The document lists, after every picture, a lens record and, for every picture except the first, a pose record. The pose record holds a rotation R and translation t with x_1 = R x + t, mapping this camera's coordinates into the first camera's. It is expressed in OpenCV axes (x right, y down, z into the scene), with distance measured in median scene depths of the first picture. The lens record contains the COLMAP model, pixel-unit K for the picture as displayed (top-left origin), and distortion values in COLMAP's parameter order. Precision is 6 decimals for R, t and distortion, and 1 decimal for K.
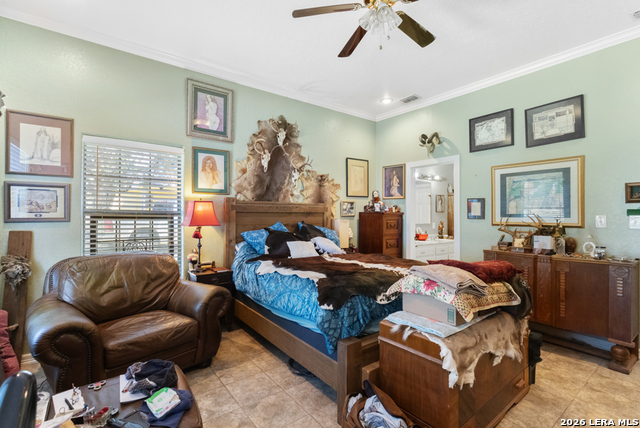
lens RADIAL K [[295.2, 0, 324.7], [0, 295.2, 212.8], [0, 0, 1]] dist [-0.001728, 0.000845]
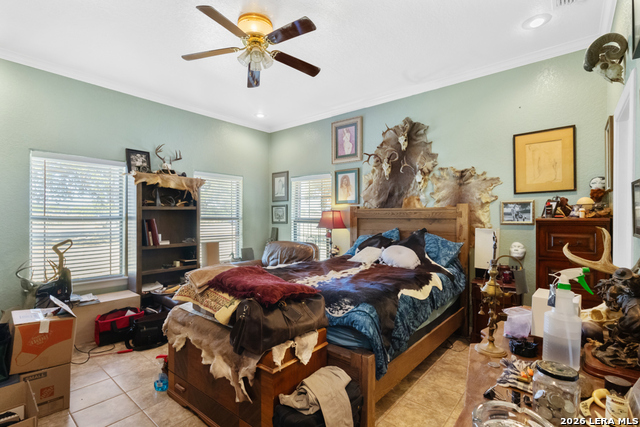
lens RADIAL K [[295.2, 0, 321.2], [0, 295.2, 216.0], [0, 0, 1]] dist [-0.001728, 0.000845]
pose [[0.240180, -0.004118, -0.970720, 0.743849], [0.007744, 0.999967, -0.002326, -0.010274], [0.970698, -0.006959, 0.240204, 0.512065]]
